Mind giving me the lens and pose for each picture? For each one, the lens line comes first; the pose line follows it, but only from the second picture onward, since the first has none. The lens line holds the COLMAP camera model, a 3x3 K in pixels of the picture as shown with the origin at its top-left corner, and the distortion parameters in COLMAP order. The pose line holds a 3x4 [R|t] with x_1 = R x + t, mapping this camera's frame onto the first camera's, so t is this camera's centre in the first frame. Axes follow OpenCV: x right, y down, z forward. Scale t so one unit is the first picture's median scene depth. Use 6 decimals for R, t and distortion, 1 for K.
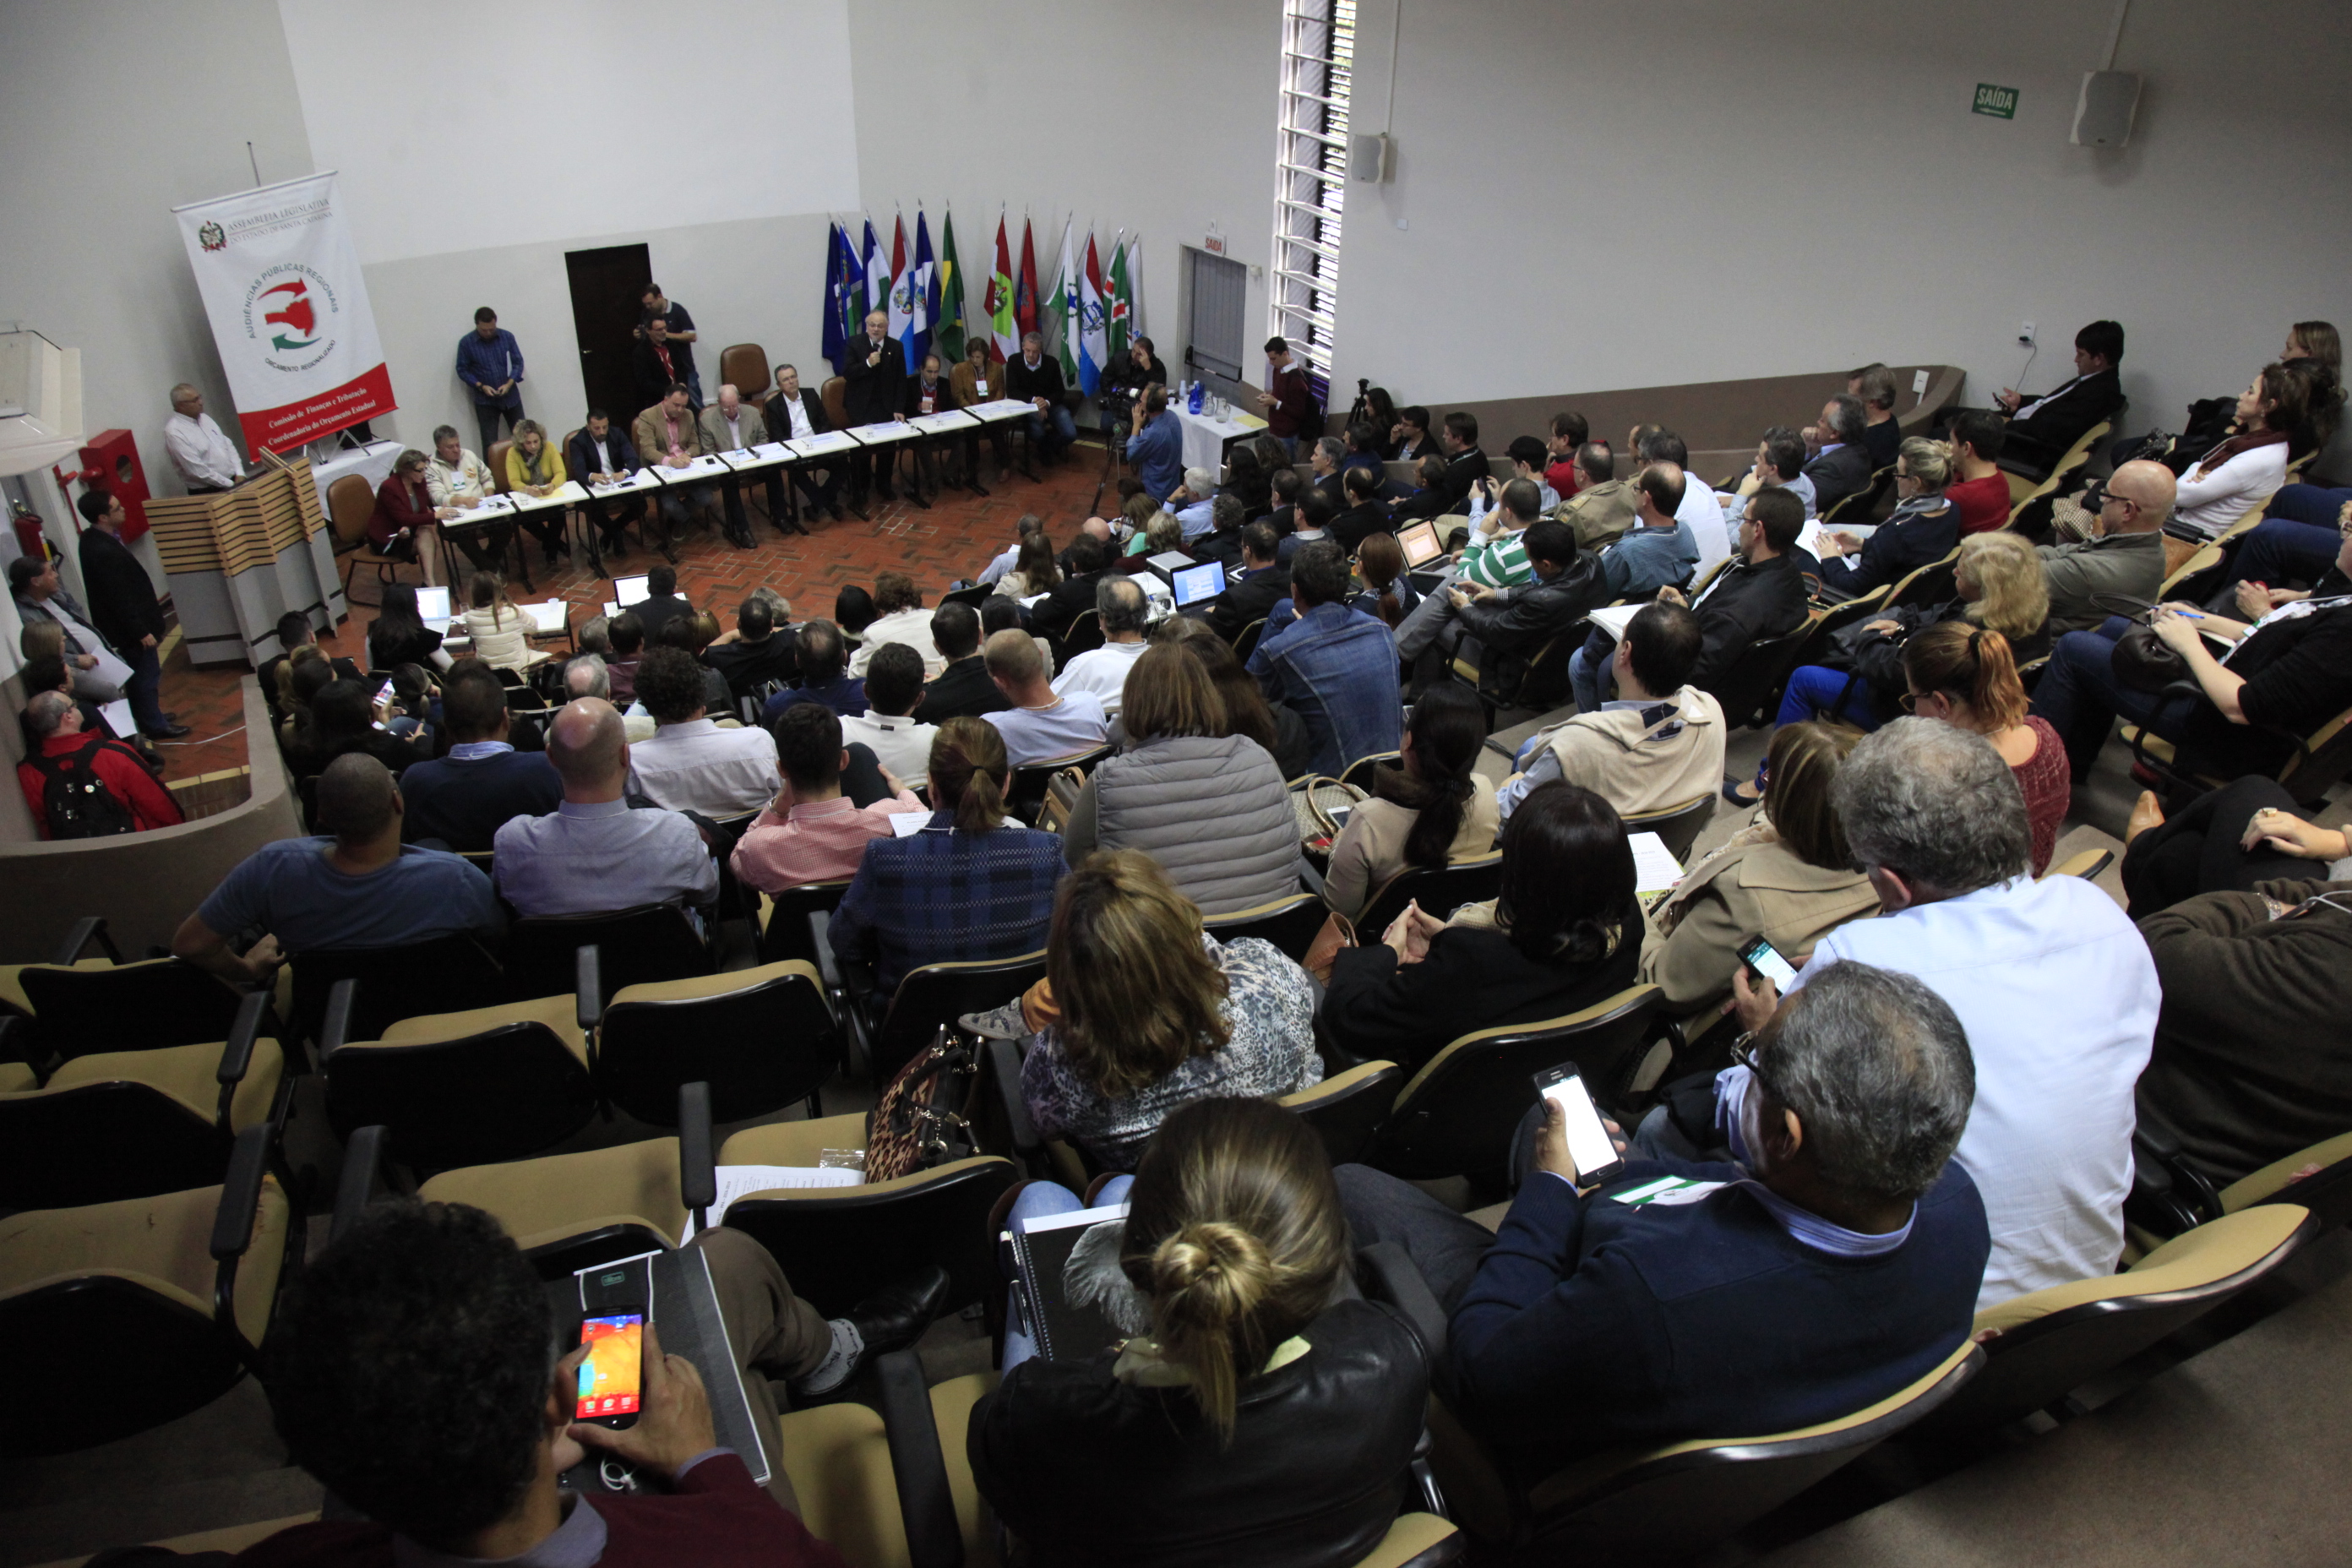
lens RADIAL K [[1604.2, 0, 1217.2], [0, 1604.2, 776.3], [0, 0, 1]] dist [-0.125705, 0.068388]
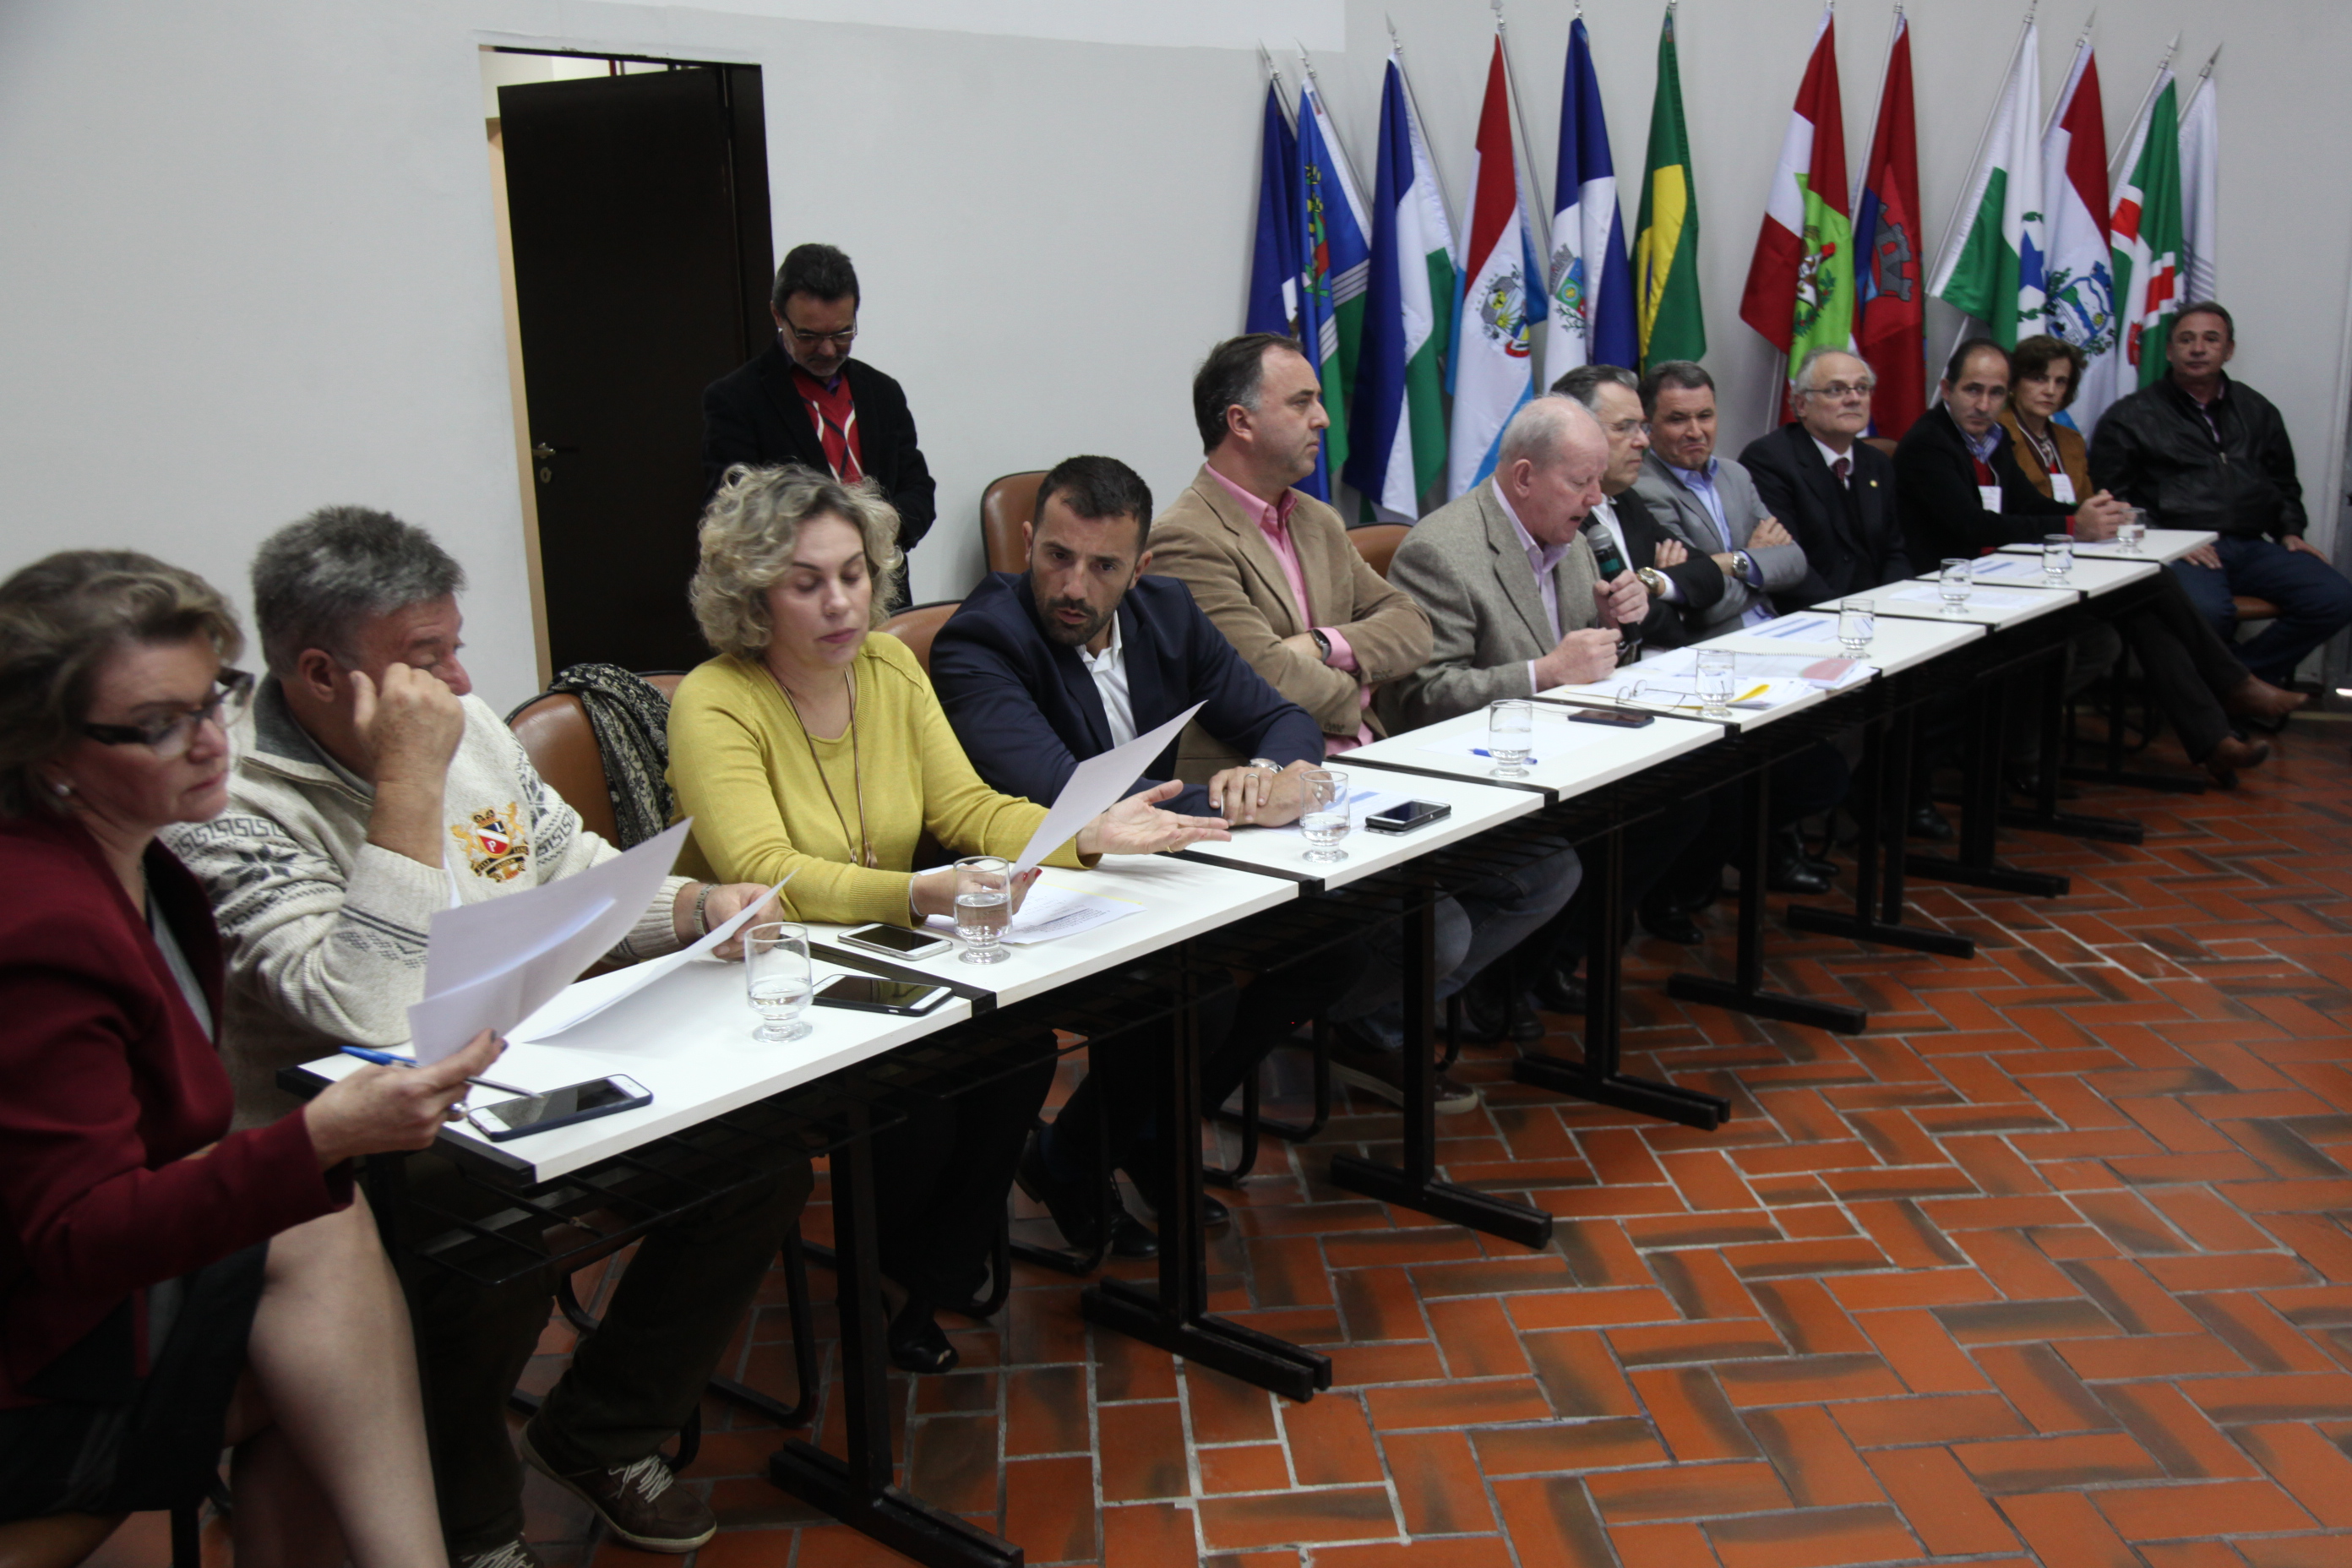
lens RADIAL K [[2182.0, 0, 1230.7], [0, 2182.0, 784.1], [0, 0, 1]] dist [-0.005208, 0.029341]
pose [[0.959670, -0.118896, 0.254748, -0.450426], [0.191544, 0.939817, -0.282941, -0.123014], [-0.205776, 0.320326, 0.924688, 0.774043]]
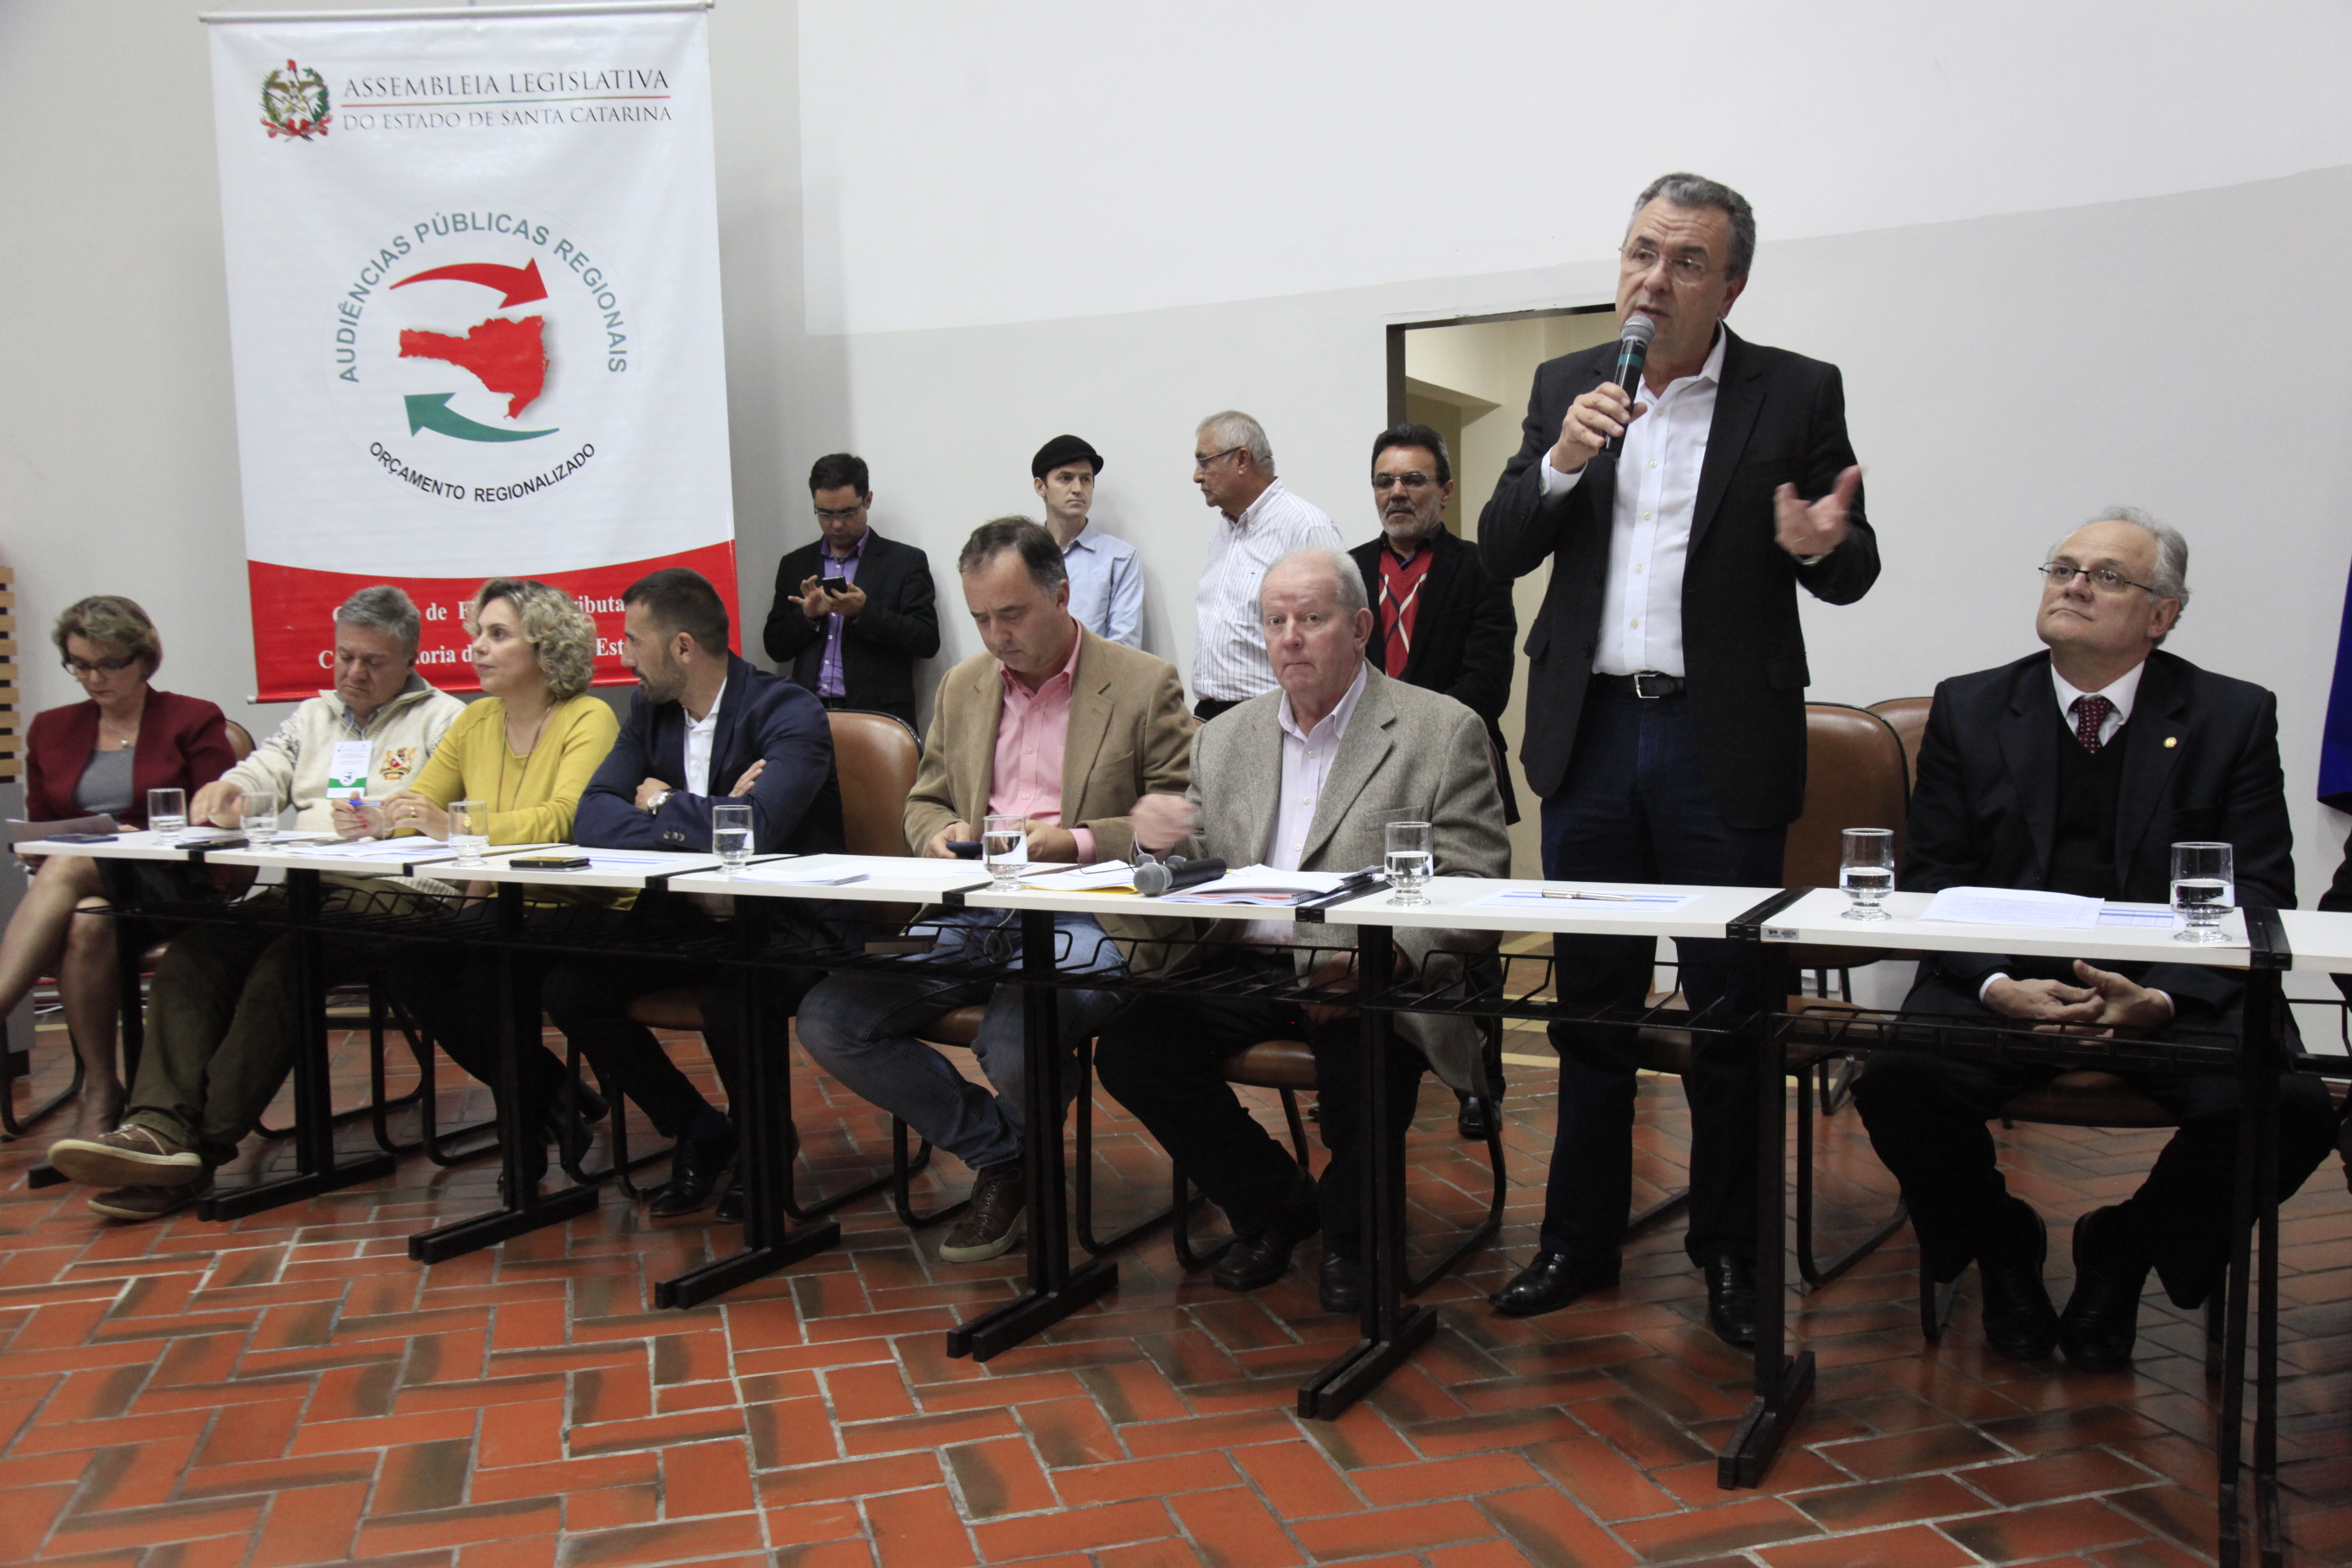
lens RADIAL K [[2014.6, 0, 1204.3], [0, 2014.6, 781.1], [0, 0, 1]] dist [-0.048125, 0.077909]
pose [[0.464283, 0.009156, -0.885639, -0.090691], [-0.429476, 0.876846, -0.216082, -0.171689], [0.774591, 0.480684, 0.411037, 0.940614]]
